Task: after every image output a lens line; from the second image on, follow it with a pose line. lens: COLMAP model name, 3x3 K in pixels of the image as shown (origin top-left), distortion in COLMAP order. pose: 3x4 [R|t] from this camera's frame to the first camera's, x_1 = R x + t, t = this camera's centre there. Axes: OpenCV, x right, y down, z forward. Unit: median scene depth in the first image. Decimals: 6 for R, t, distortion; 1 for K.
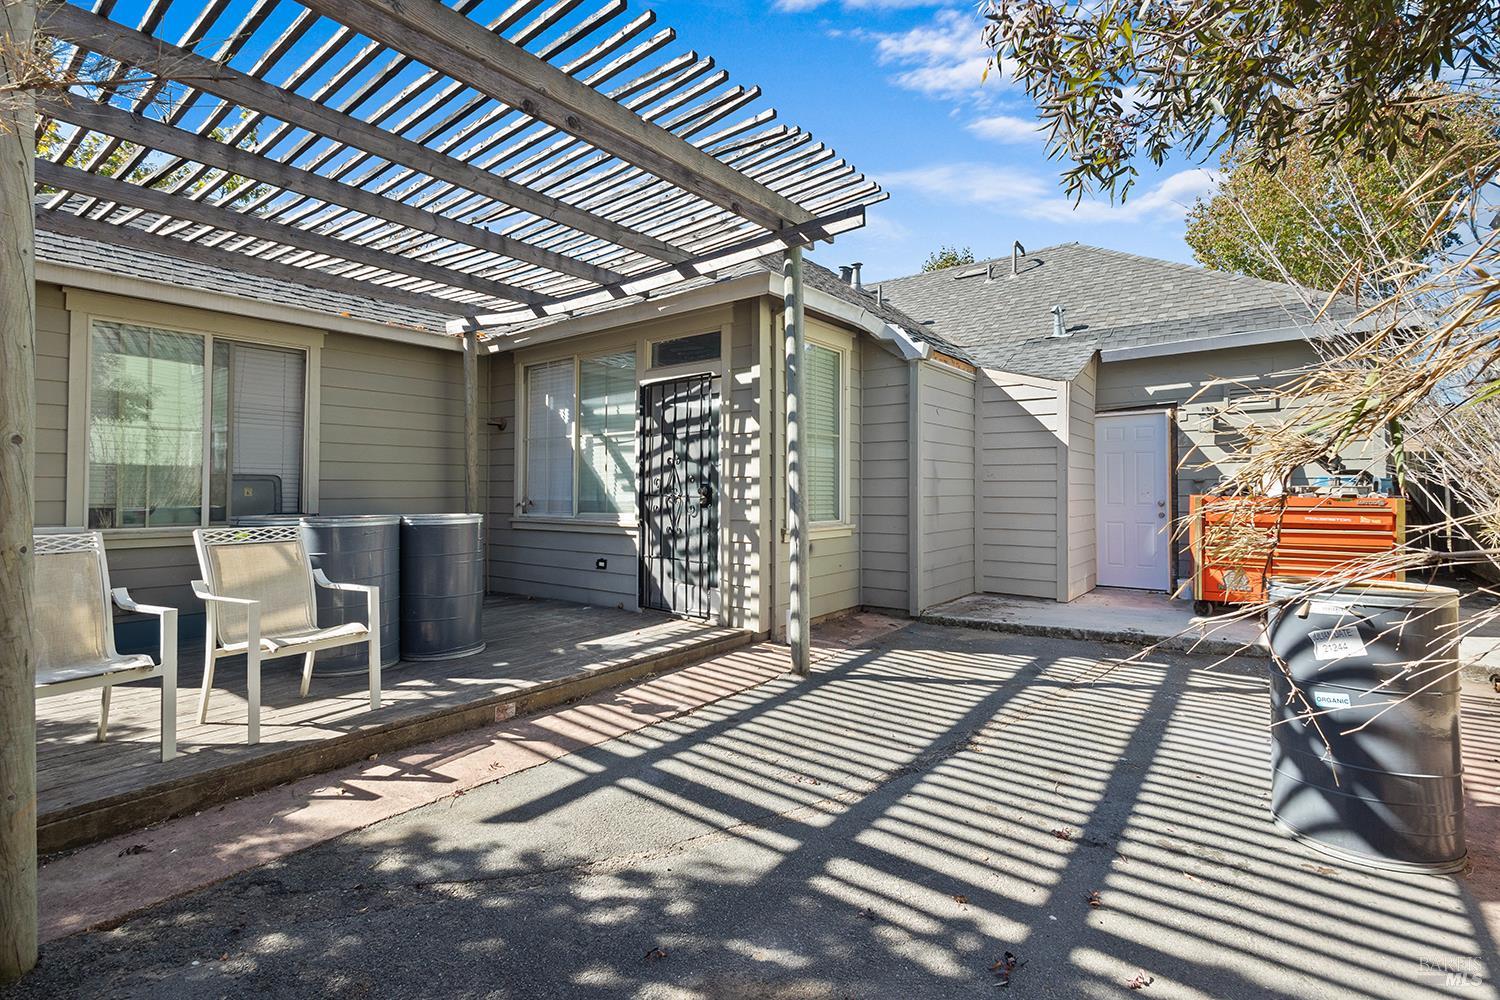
lens RADIAL K [[699.1, 0, 750.0], [0, 699.1, 500.0], [0, 0, 1]] dist [-0.025751, 0.000817]
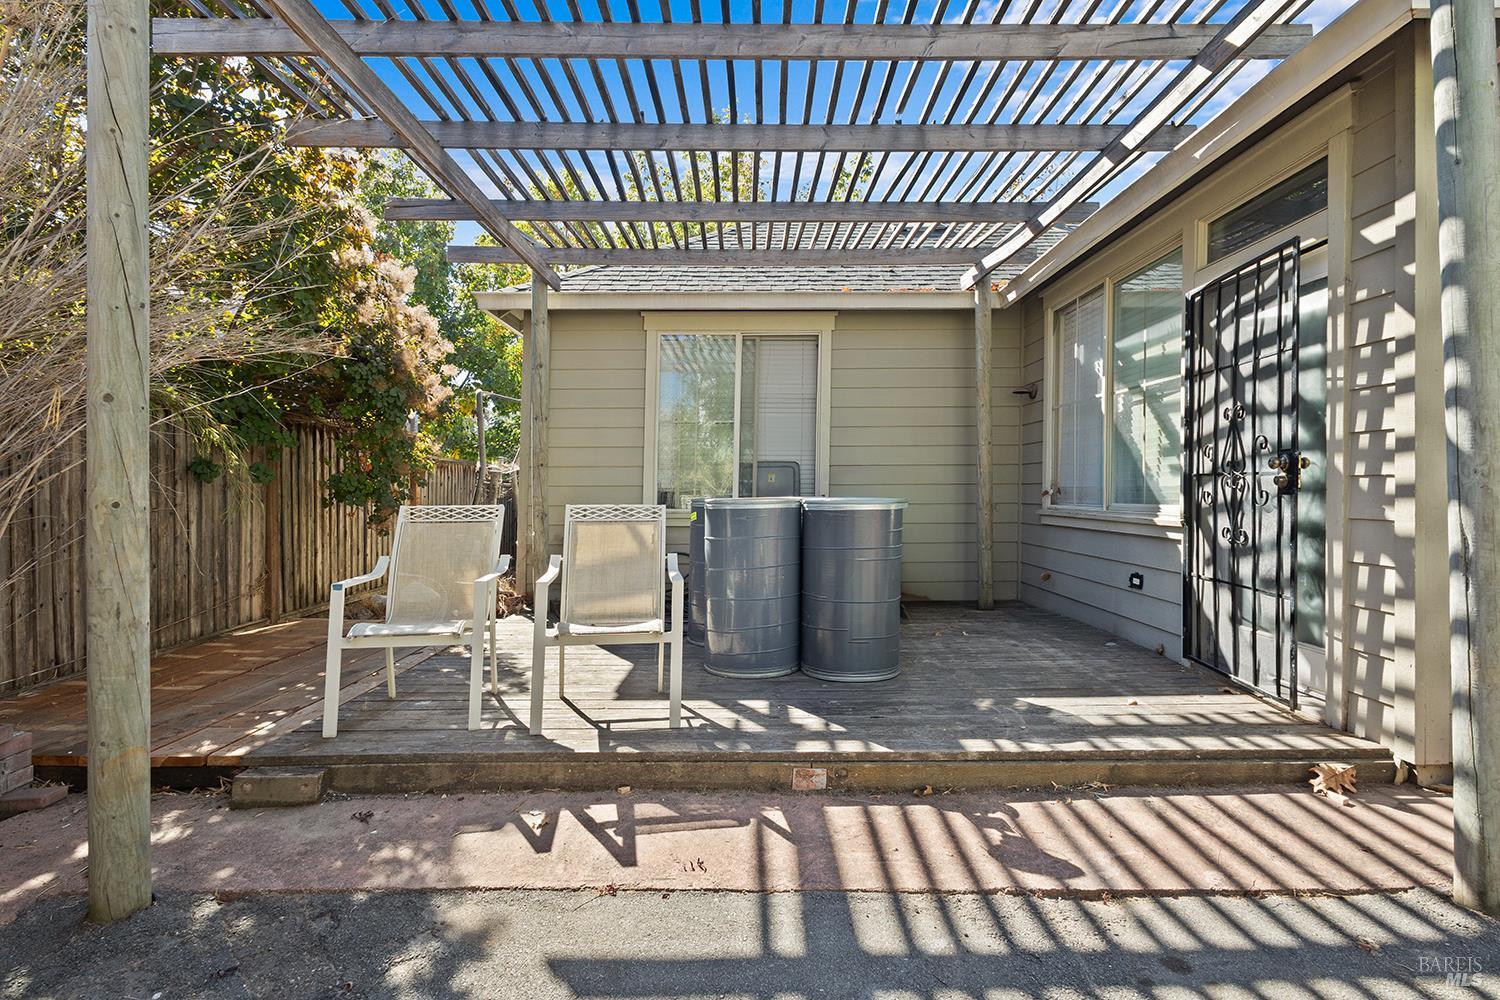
lens RADIAL K [[706.0, 0, 759.1], [0, 706.0, 493.7], [0, 0, 1]] dist [0.000844, 0.000353]
pose [[0.611724, 0.008491, -0.791026, 0.117014], [-0.013187, 0.999913, 0.000535, 0.013199], [0.790962, 0.010104, 0.611782, 0.352641]]
